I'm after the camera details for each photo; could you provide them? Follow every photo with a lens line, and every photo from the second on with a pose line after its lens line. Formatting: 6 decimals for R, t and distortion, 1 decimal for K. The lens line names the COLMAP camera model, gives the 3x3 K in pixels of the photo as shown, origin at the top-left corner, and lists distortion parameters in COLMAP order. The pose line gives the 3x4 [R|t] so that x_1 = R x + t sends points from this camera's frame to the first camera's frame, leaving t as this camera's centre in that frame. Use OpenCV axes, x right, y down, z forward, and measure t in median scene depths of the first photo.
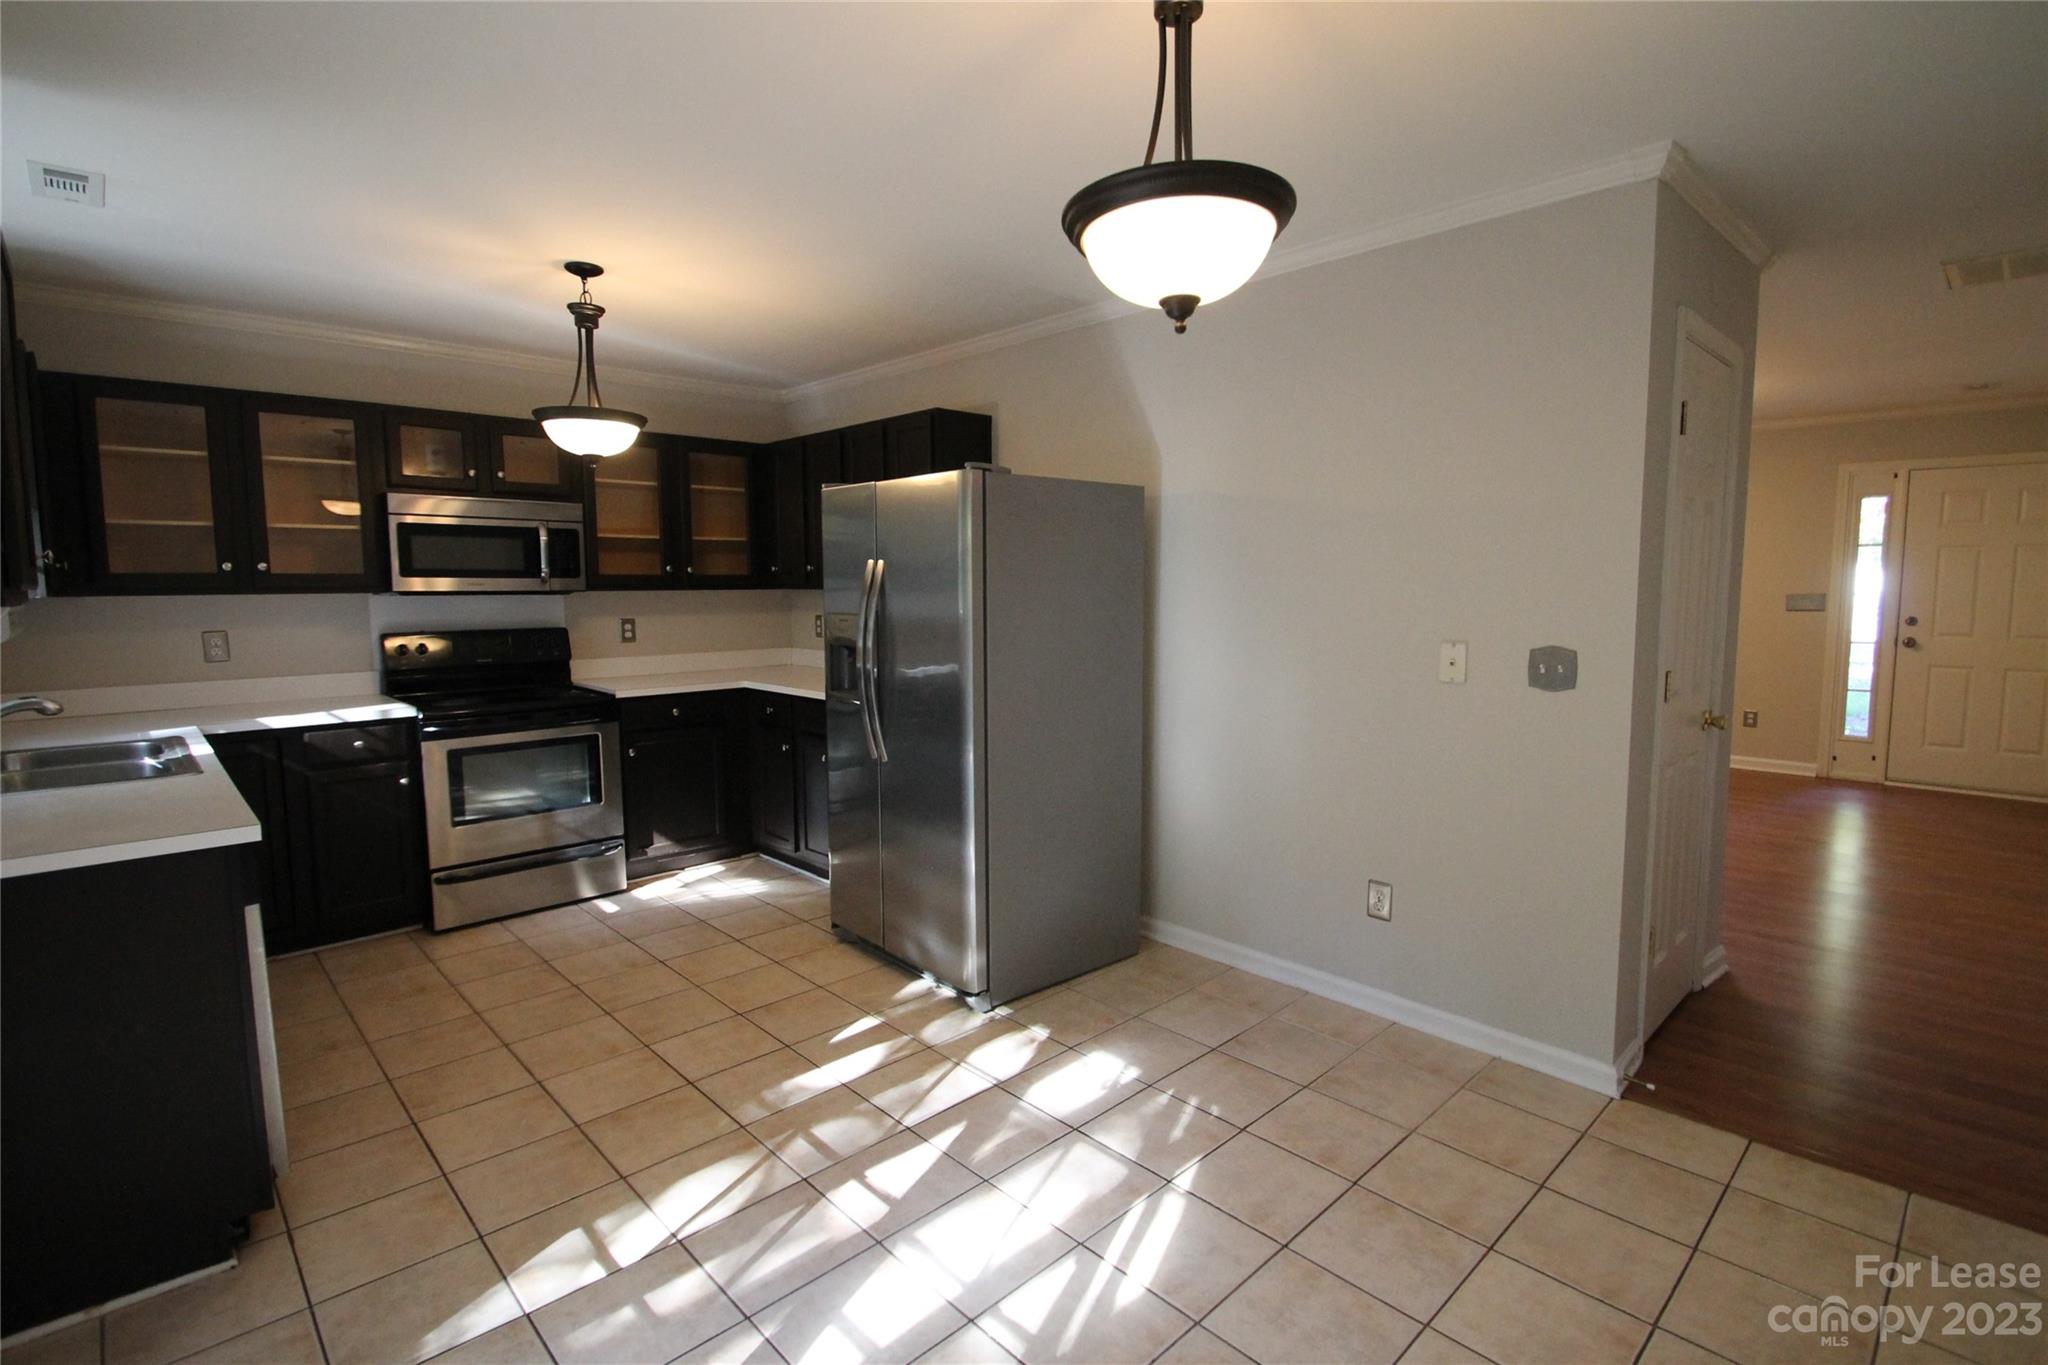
lens RADIAL K [[965.1, 0, 1026.1], [0, 965.1, 678.5], [0, 0, 1]] dist [0.017881, -0.017060]
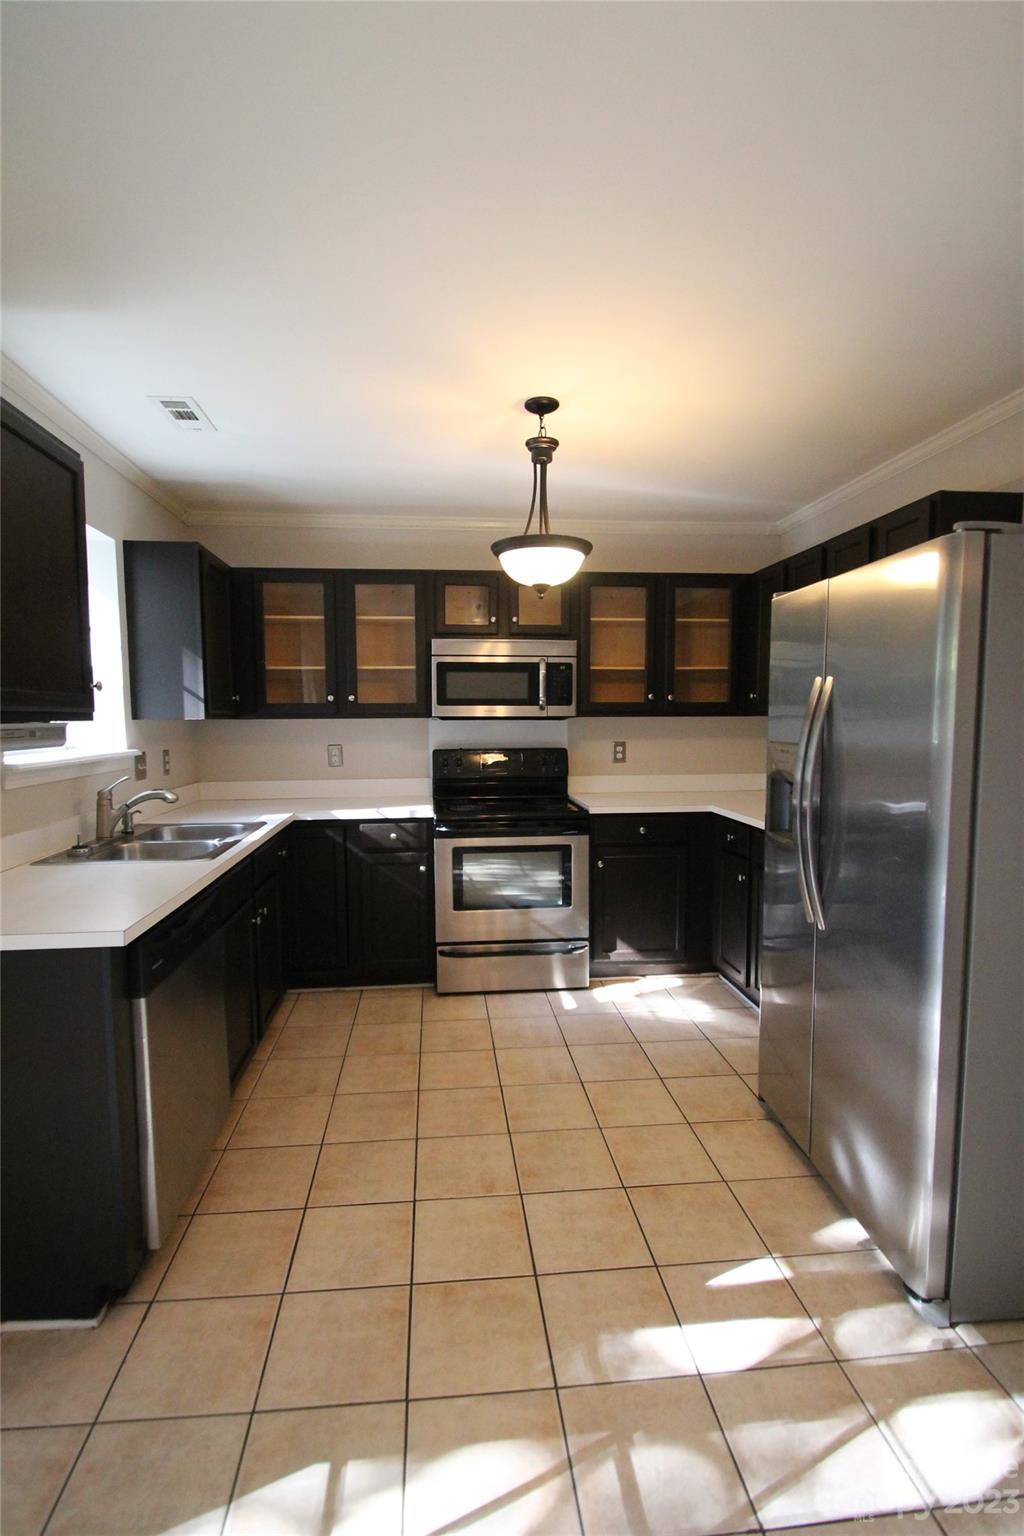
lens RADIAL K [[722.0, 0, 502.2], [0, 722.0, 774.2], [0, 0, 1]] dist [0.000895, -0.006531]
pose [[0.783325, 0.050360, -0.619569, 0.009922], [-0.059849, 0.998192, 0.005468, -0.030452], [0.618725, 0.032797, 0.784923, 0.378600]]
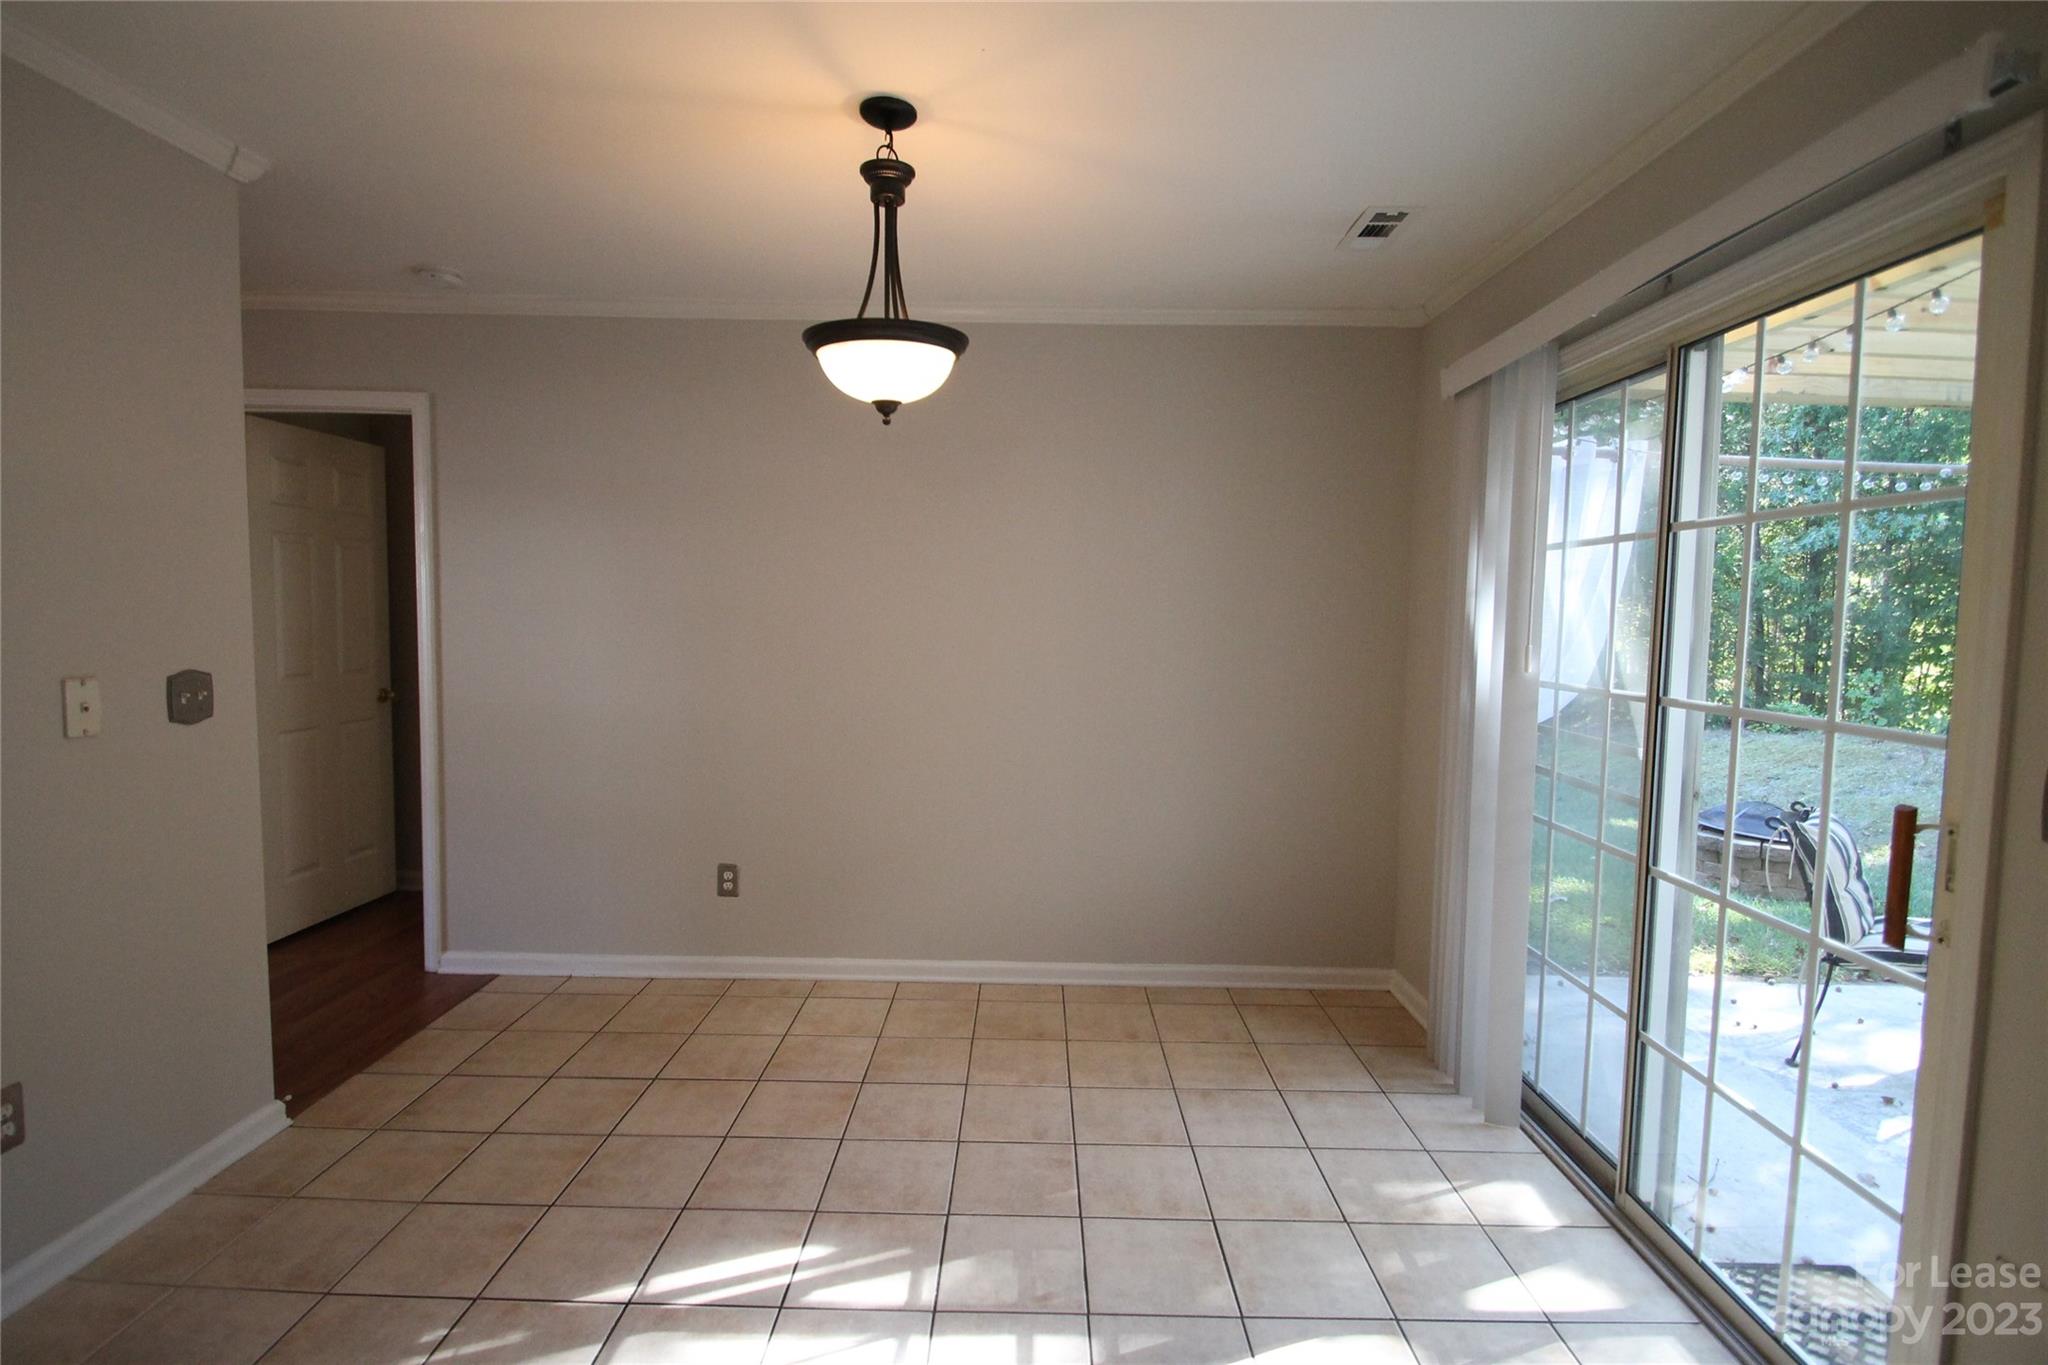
lens RADIAL K [[962.7, 0, 1017.5], [0, 962.7, 678.5], [0, 0, 1]] dist [0.000895, -0.006531]
pose [[-0.715064, -0.053056, 0.697043, -0.455233], [0.059021, 0.988973, 0.135824, -0.079933], [-0.696563, 0.138263, -0.704047, 0.891889]]
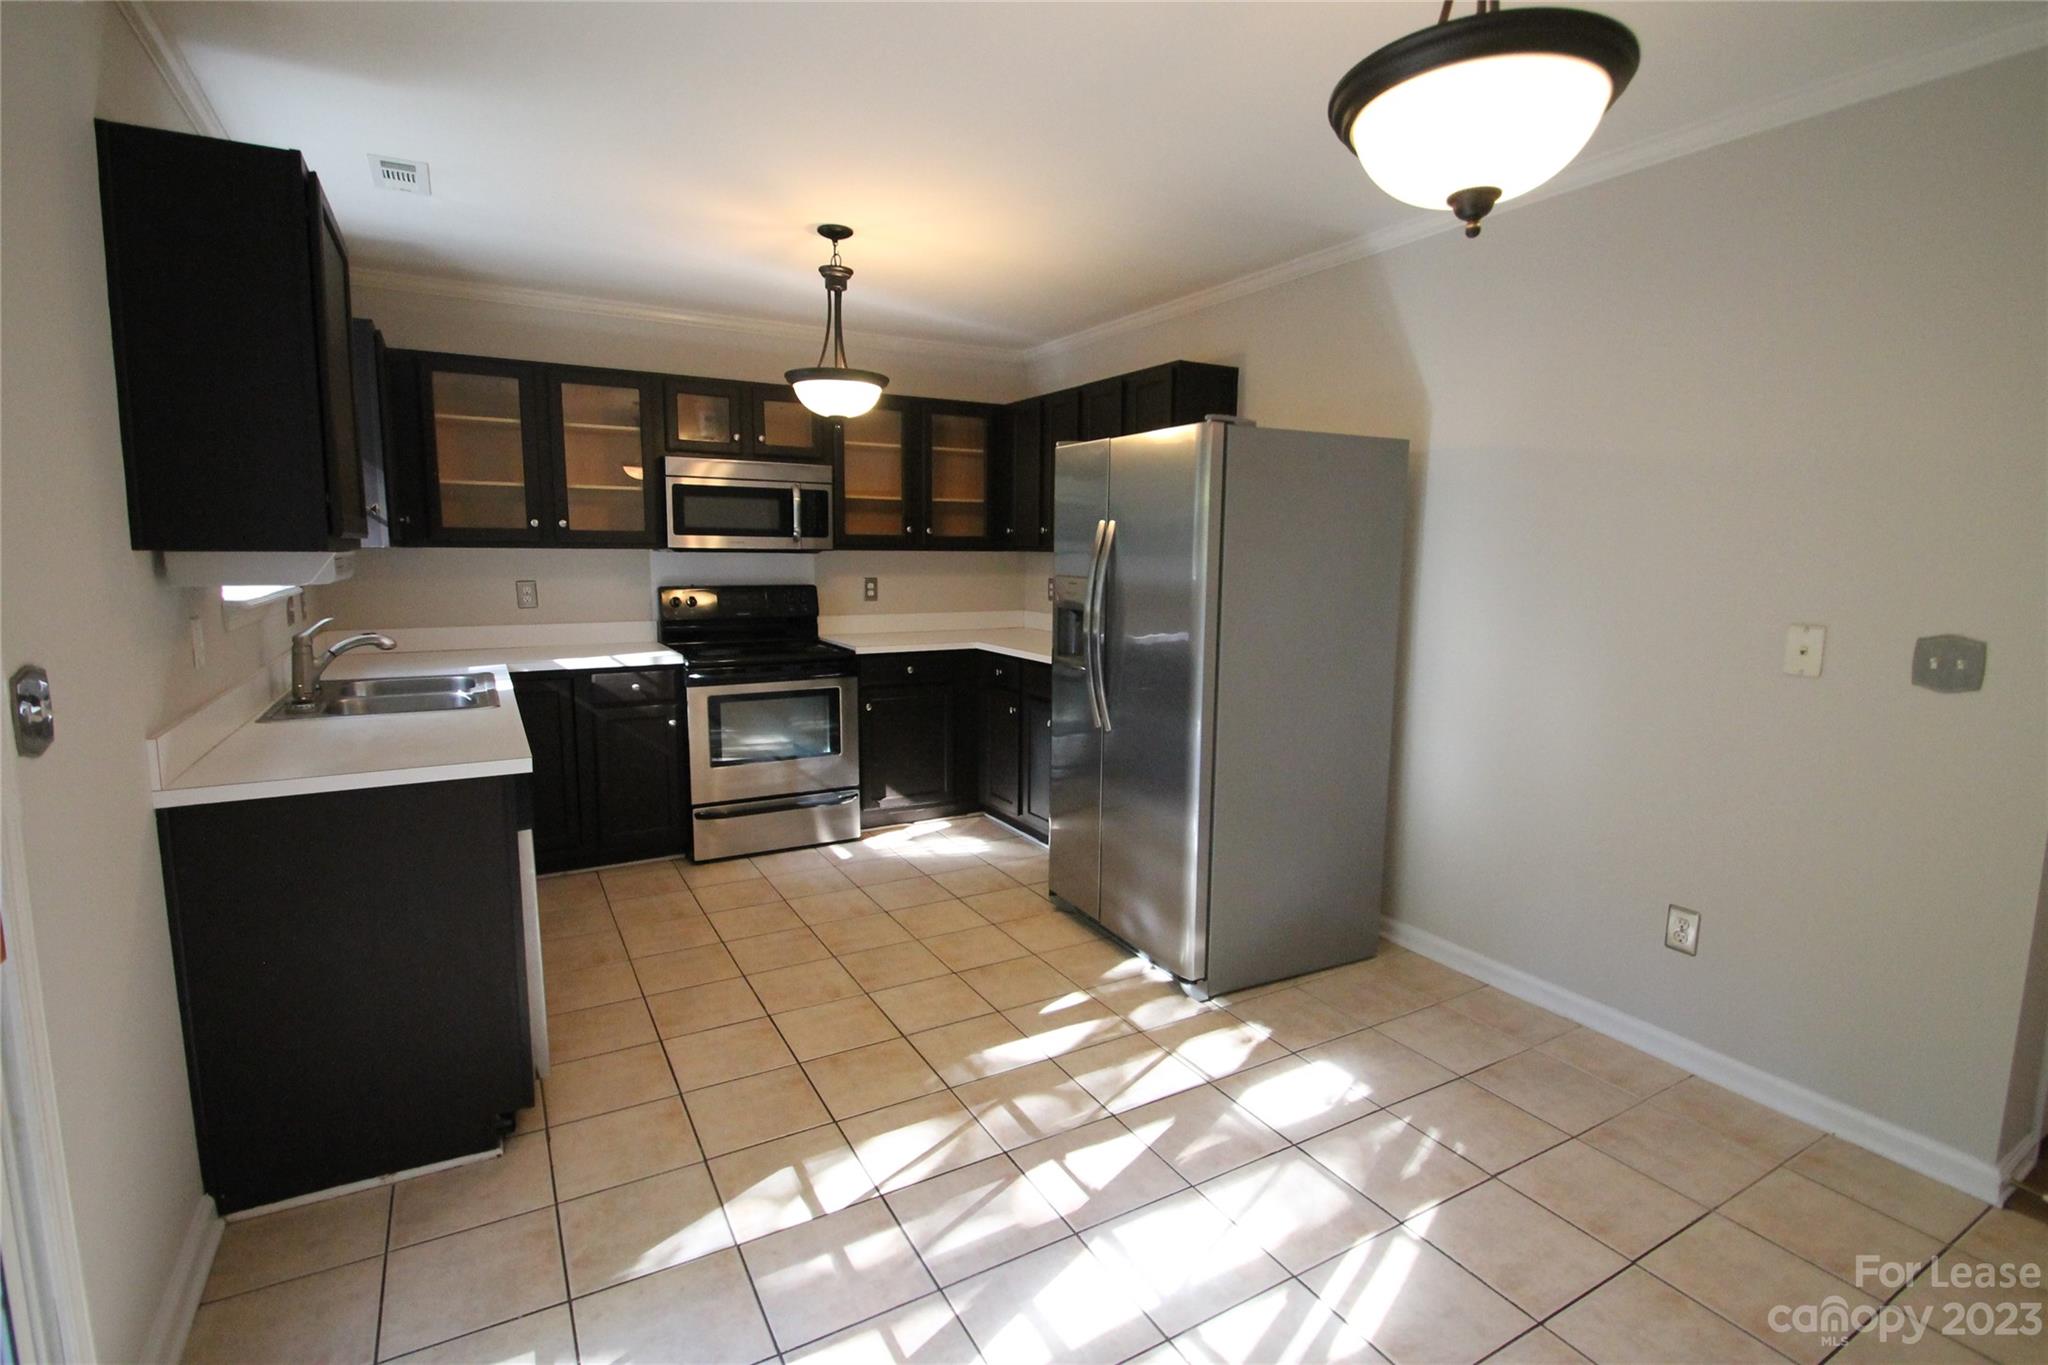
lens RADIAL K [[965.1, 0, 1026.1], [0, 965.1, 678.5], [0, 0, 1]] dist [0.017881, -0.017060]
pose [[0.970110, 0.045480, -0.238367, 0.002340], [-0.037339, 0.998558, 0.038558, -0.000480], [0.239777, -0.028505, 0.970409, 0.047748]]
